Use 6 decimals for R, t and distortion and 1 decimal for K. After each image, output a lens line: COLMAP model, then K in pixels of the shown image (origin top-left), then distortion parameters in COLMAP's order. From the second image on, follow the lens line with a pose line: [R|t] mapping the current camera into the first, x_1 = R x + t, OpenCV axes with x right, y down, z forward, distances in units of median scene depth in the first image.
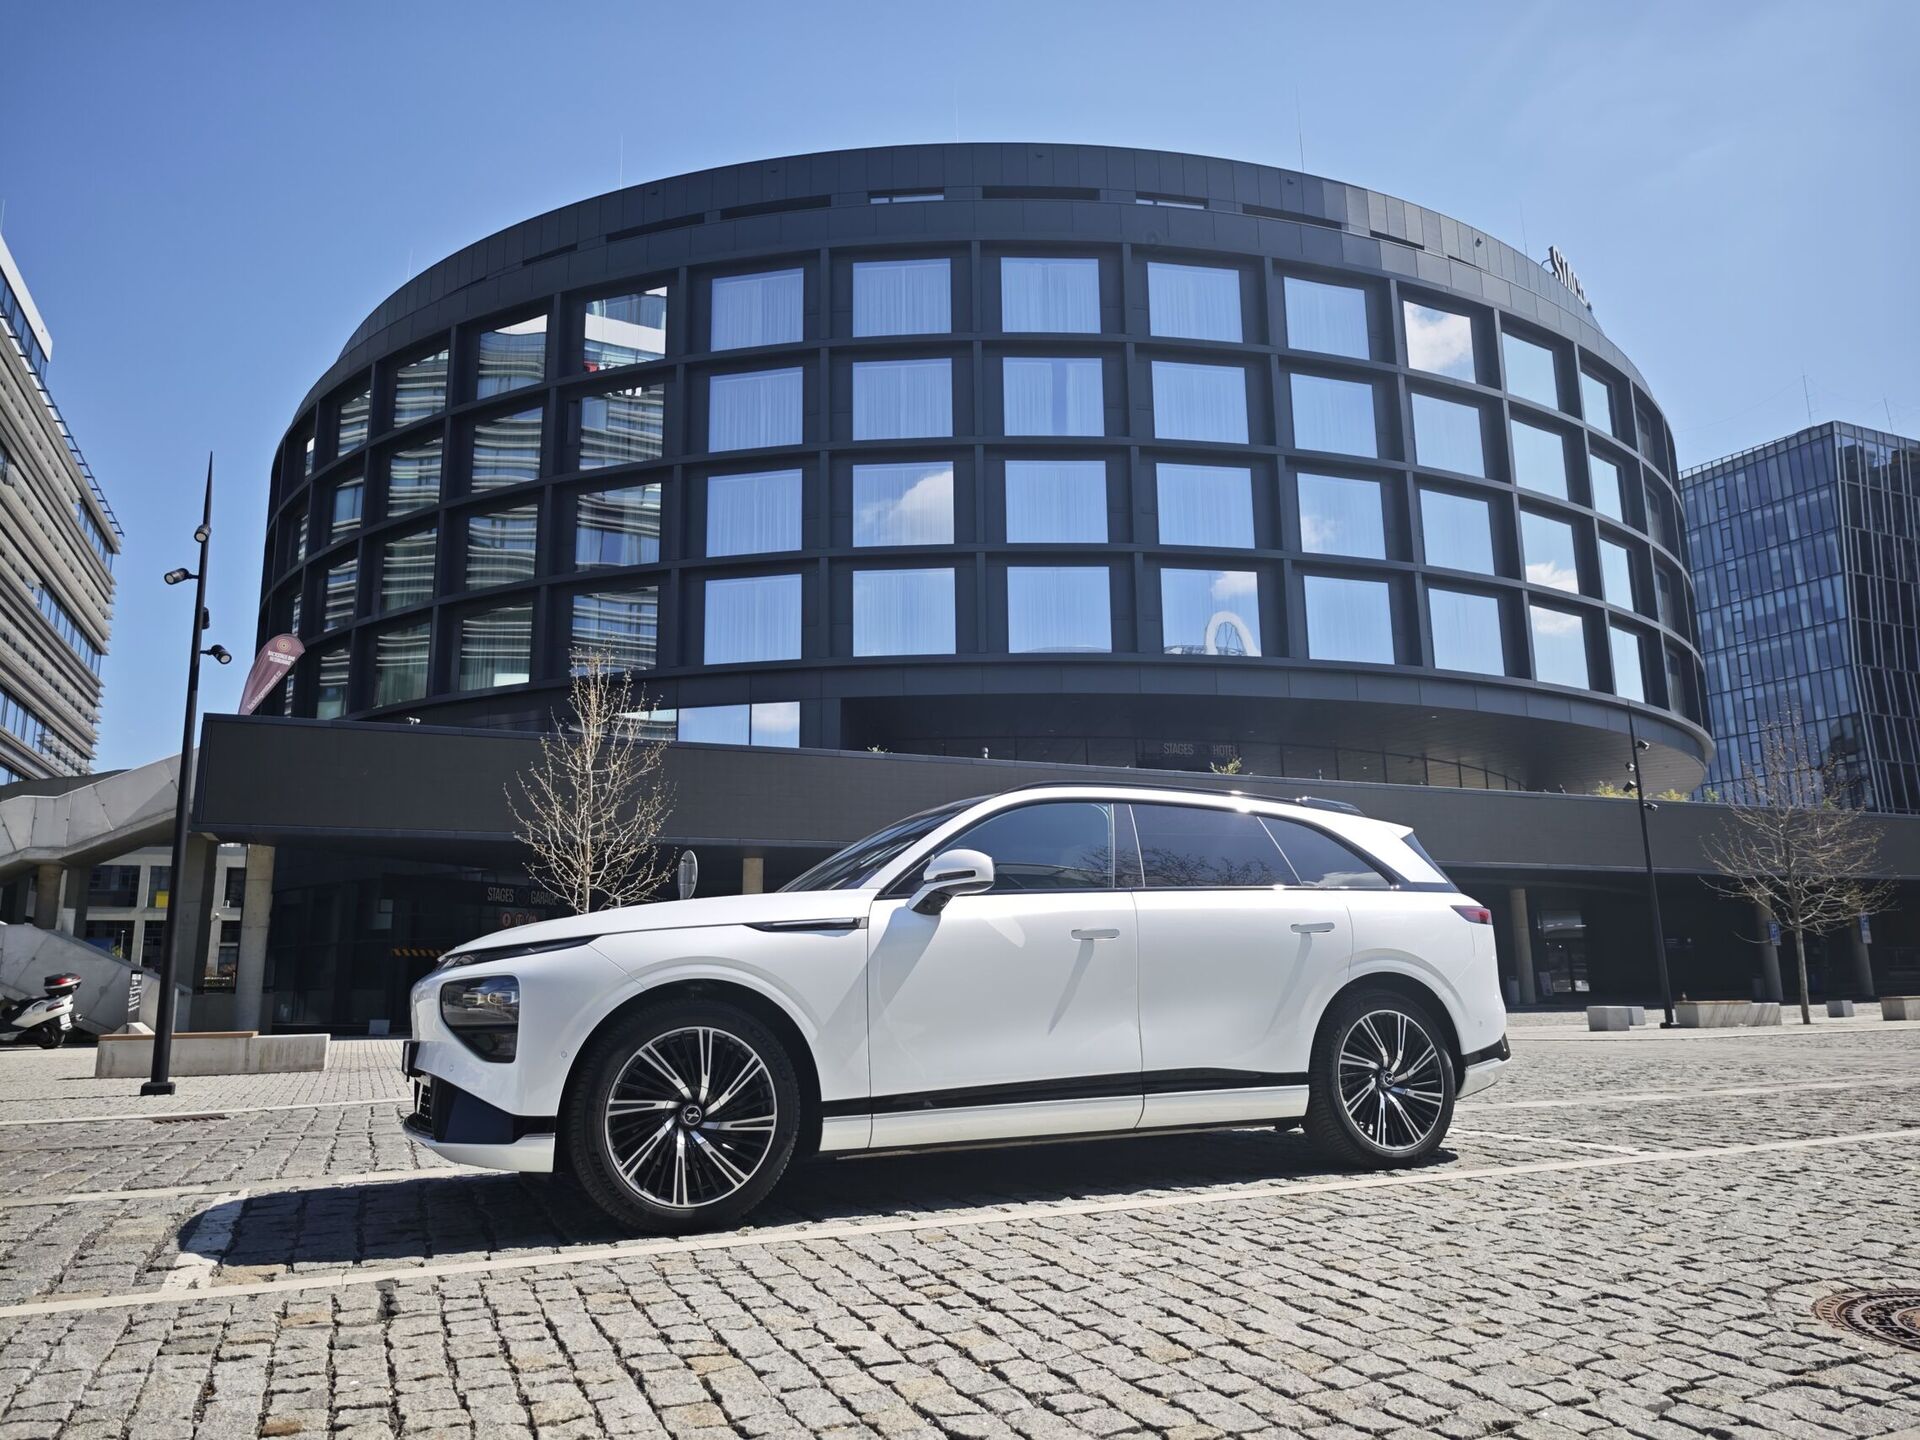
lens RADIAL K [[1302.2, 0, 960.0], [0, 1302.2, 720.0], [0, 0, 1]] dist [0.053757, -0.075217]
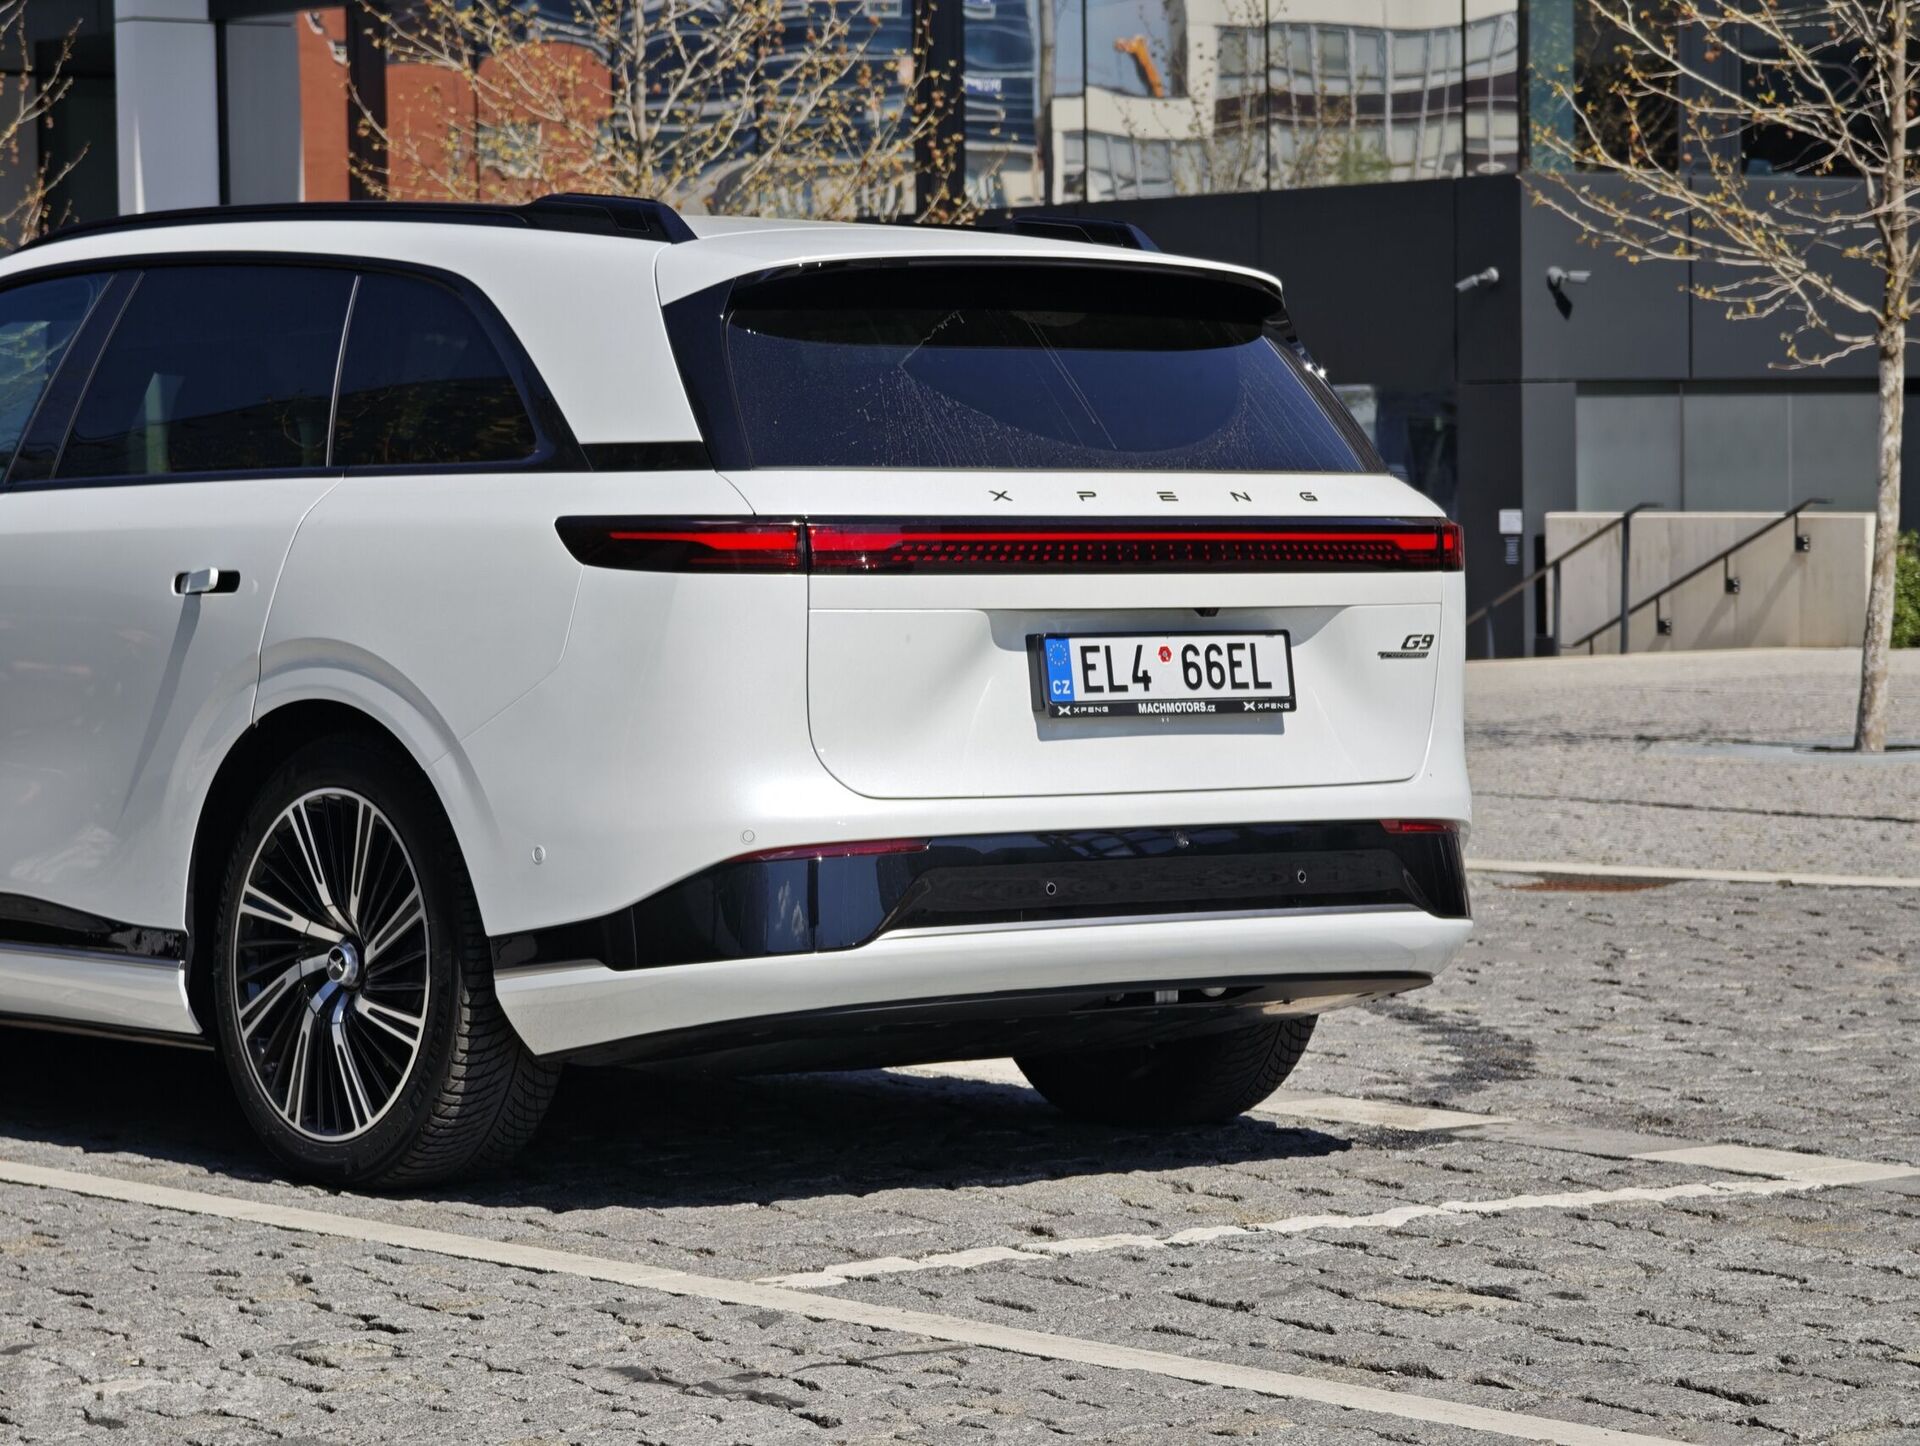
lens RADIAL K [[6005.9, 0, 960.0], [0, 6005.9, 723.0], [0, 0, 1]] dist [0.249414, -0.312483]
pose [[0.255333, 0.056709, -0.965189, 2.380666], [0.202024, 0.973113, 0.110619, 0.055173], [0.945511, -0.223236, 0.237011, 0.891105]]
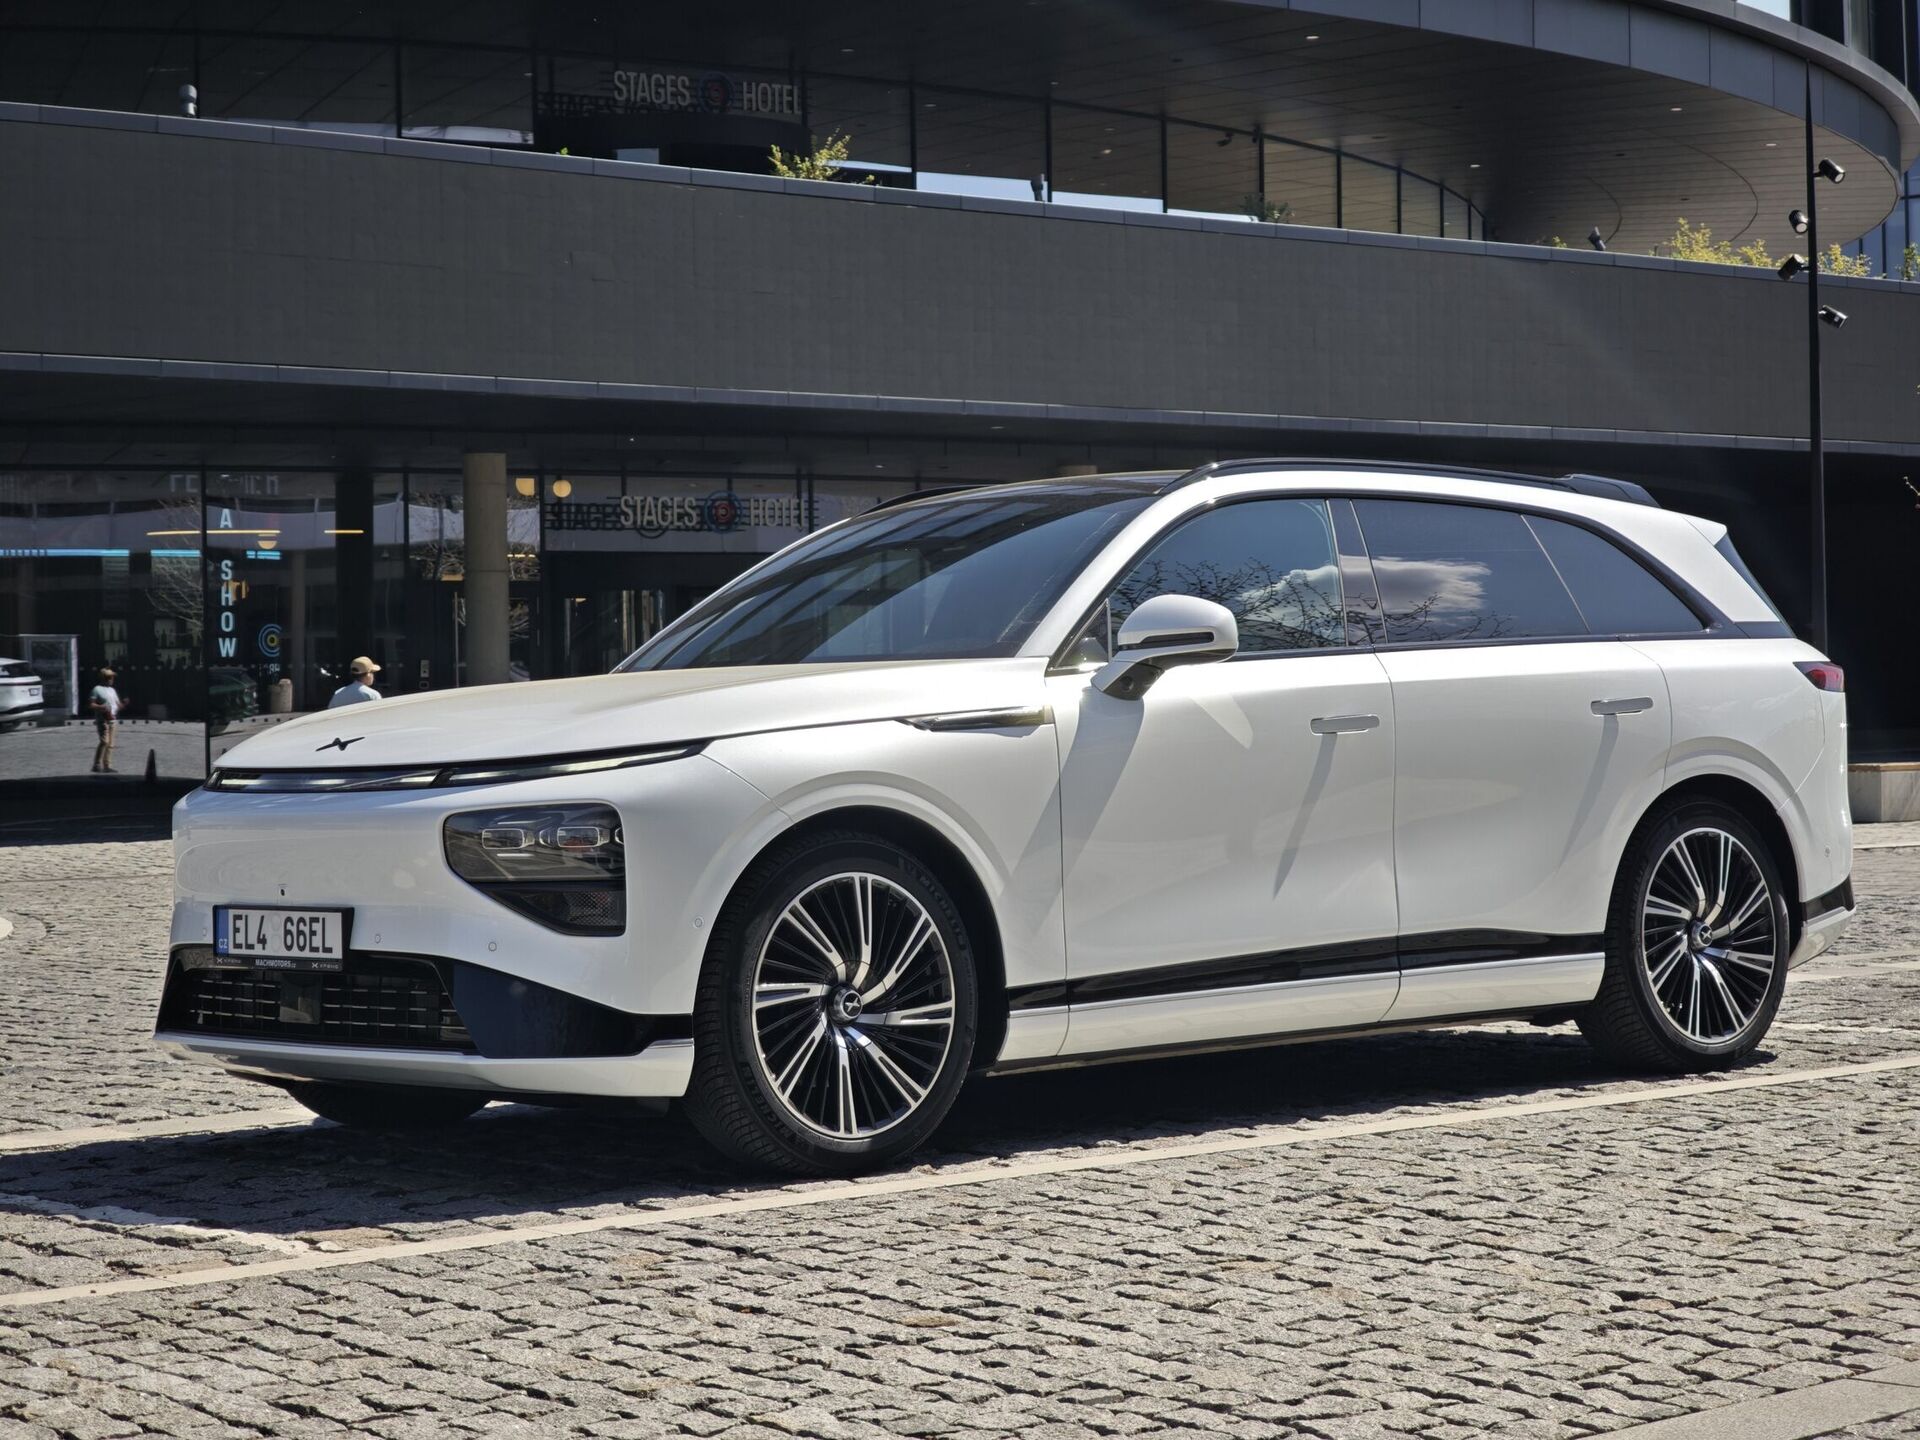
lens RADIAL K [[3869.3, 0, 966.6], [0, 3869.3, 719.9], [0, 0, 1]] dist [0.376173, -3.565913]
pose [[0.955122, -0.002948, 0.296197, -0.648923], [-0.057080, 0.979377, 0.193809, -0.194588], [-0.290660, -0.202019, 0.935257, -0.717275]]
